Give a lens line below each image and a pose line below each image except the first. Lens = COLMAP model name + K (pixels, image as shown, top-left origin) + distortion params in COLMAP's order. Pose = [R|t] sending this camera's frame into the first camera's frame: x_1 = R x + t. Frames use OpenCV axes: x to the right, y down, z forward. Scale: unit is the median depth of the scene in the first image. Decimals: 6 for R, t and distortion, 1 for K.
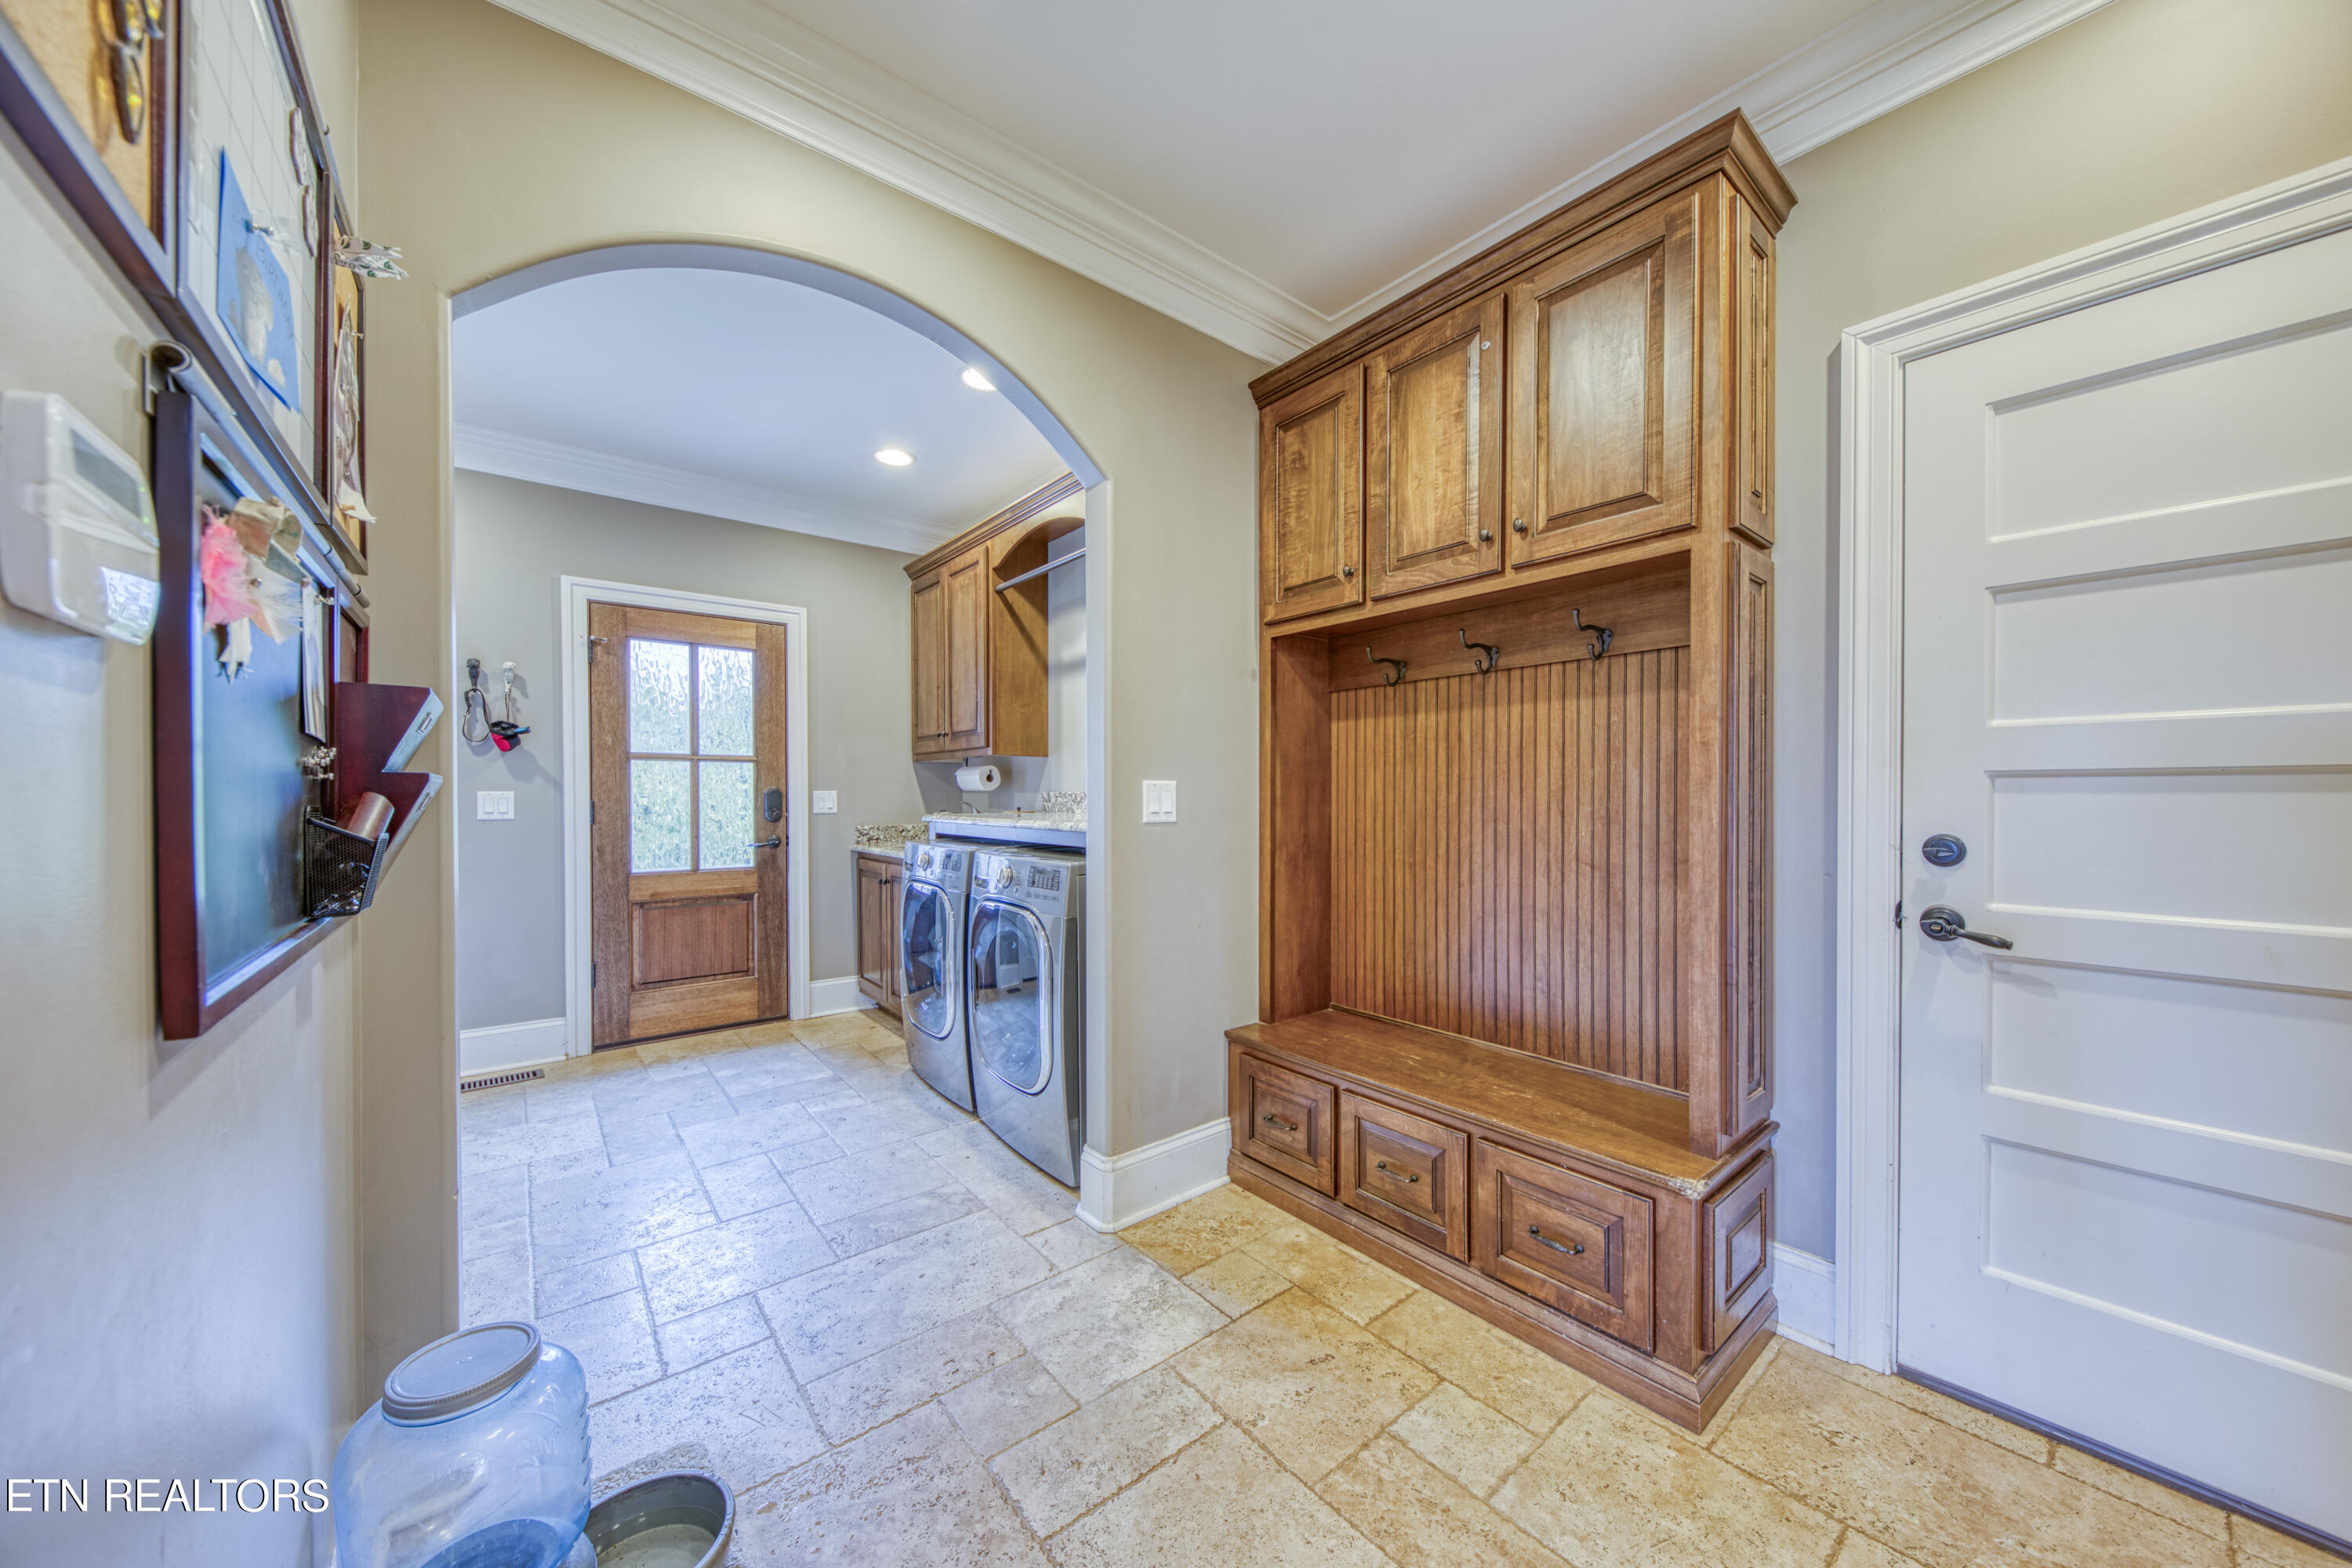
lens RADIAL K [[819.9, 0, 1185.8], [0, 819.9, 792.4], [0, 0, 1]] dist [-0.015153, -0.000804]
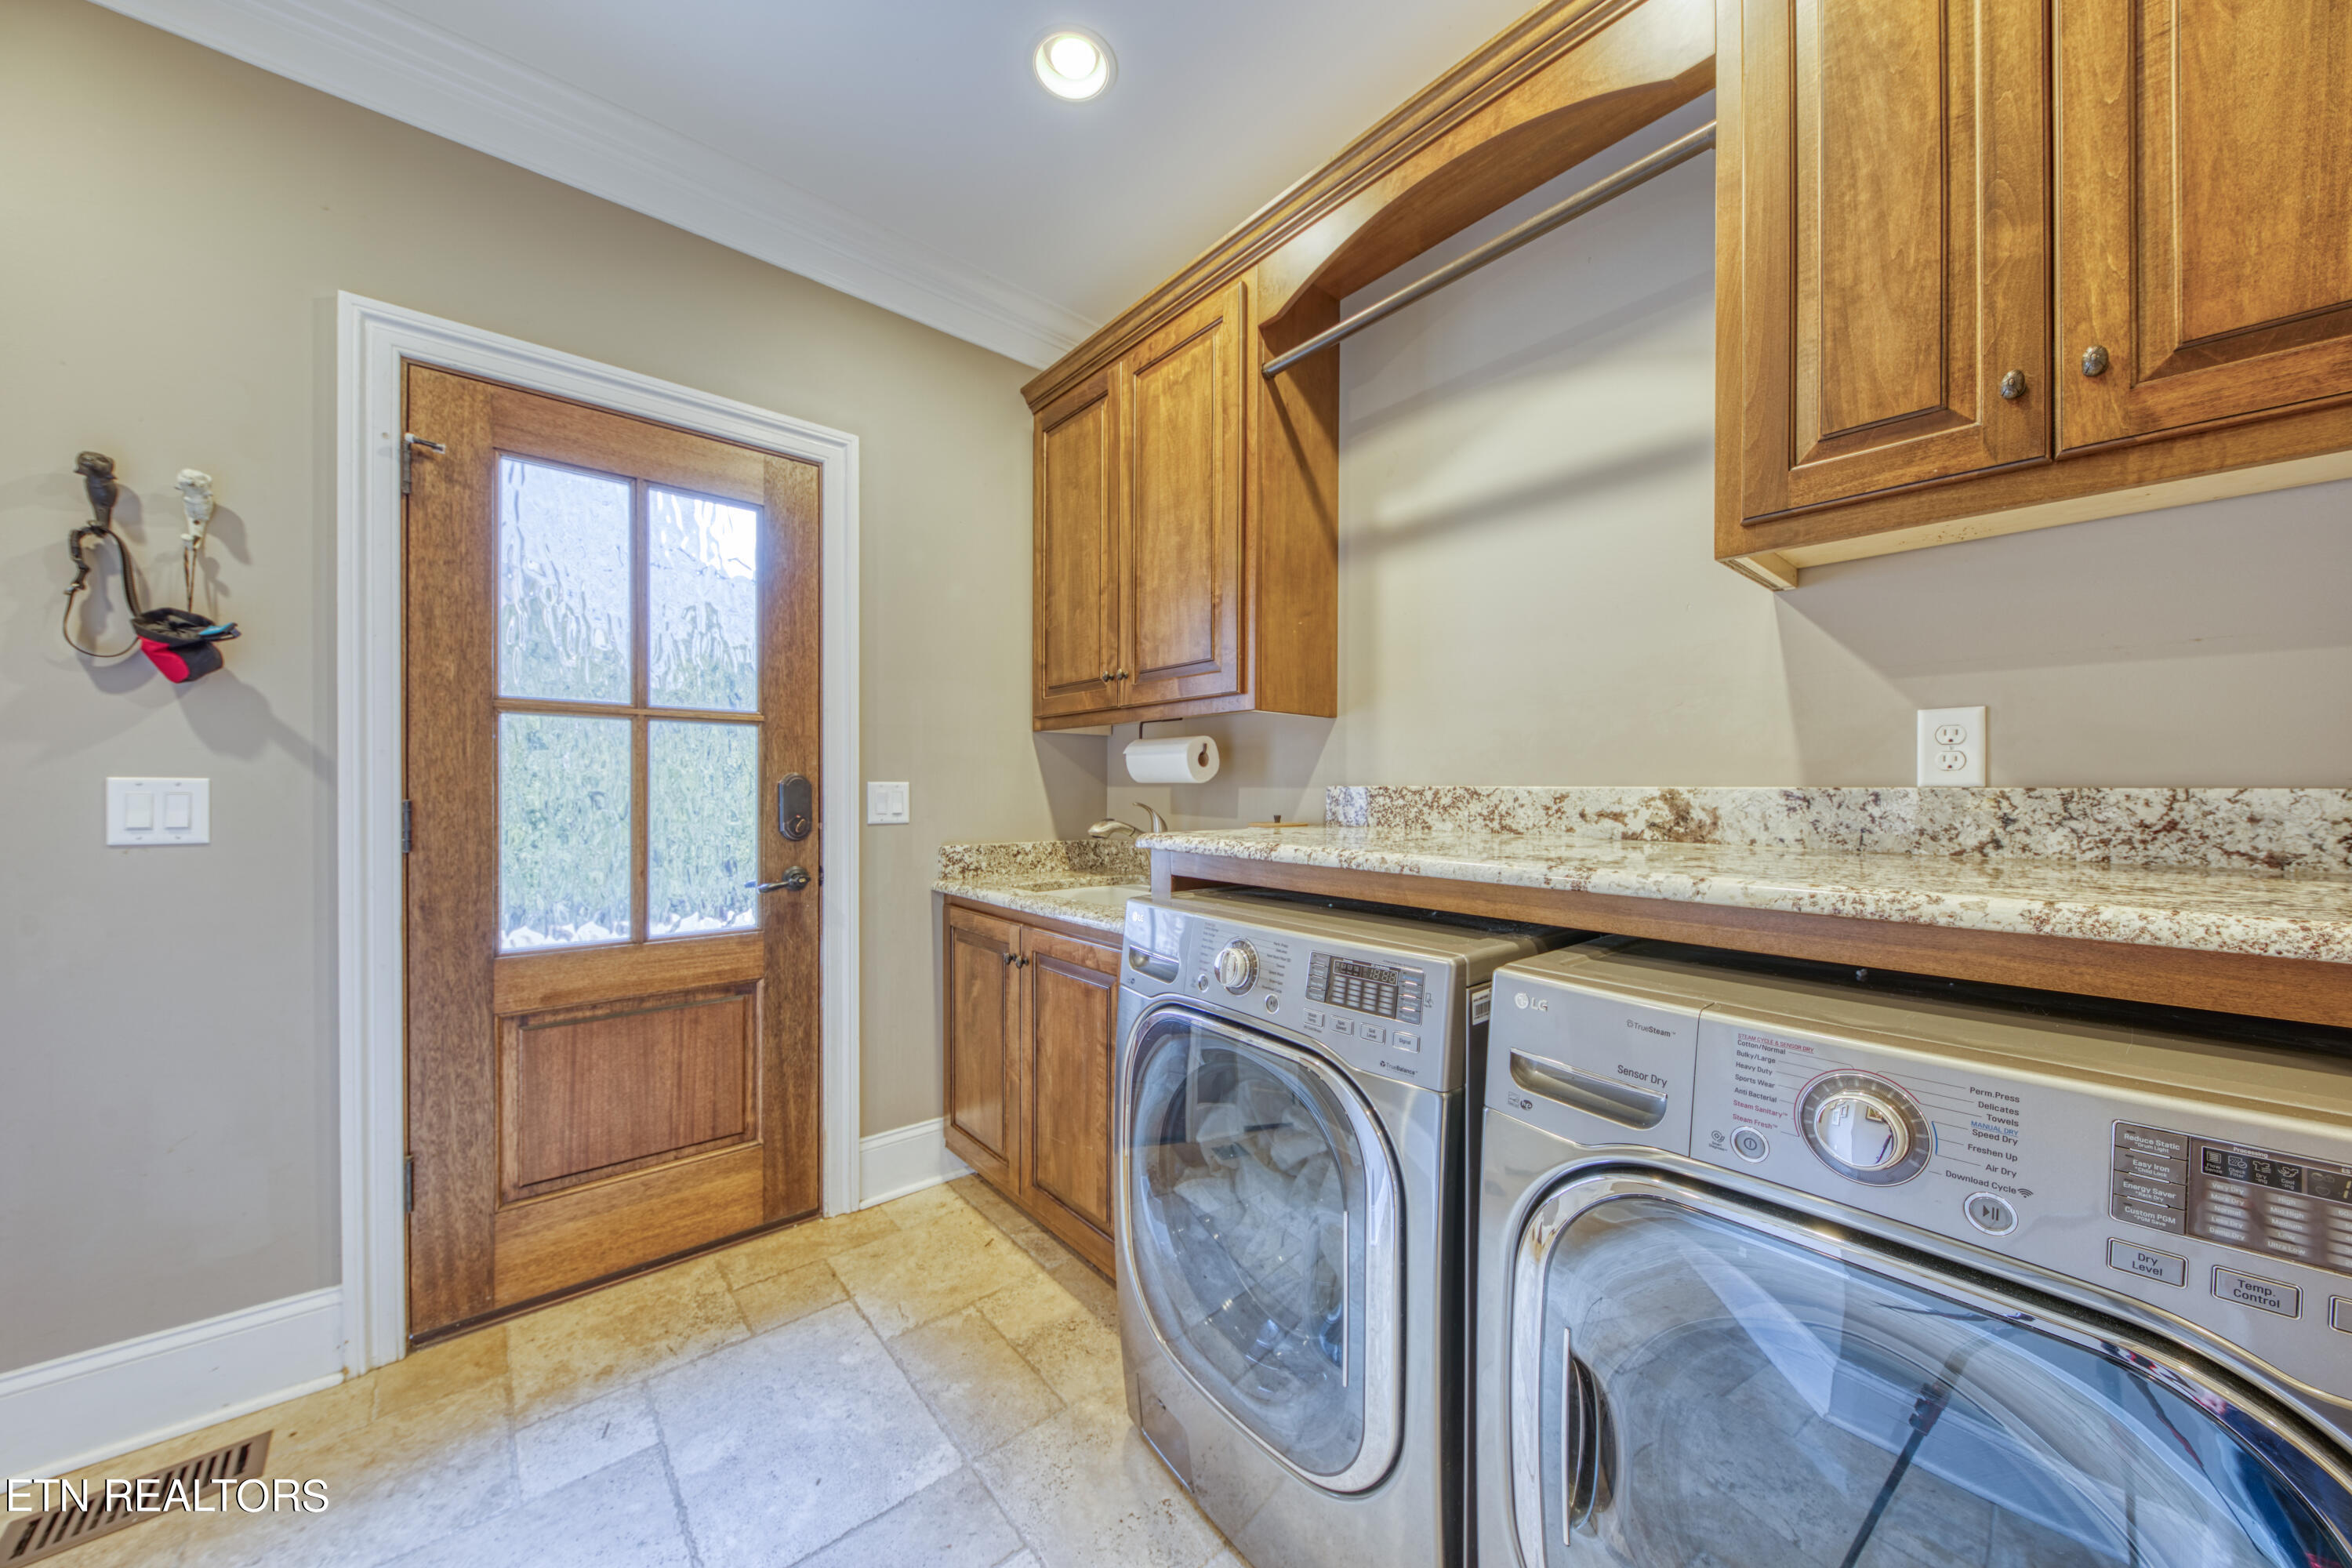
lens RADIAL K [[819.9, 0, 1170.9], [0, 819.9, 785.0], [0, 0, 1]] dist [-0.015153, -0.000804]
pose [[0.999959, 0.004801, 0.007690, -0.289211], [-0.004758, 0.999973, -0.005621, 0.002395], [-0.007717, 0.005584, 0.999955, 0.512835]]
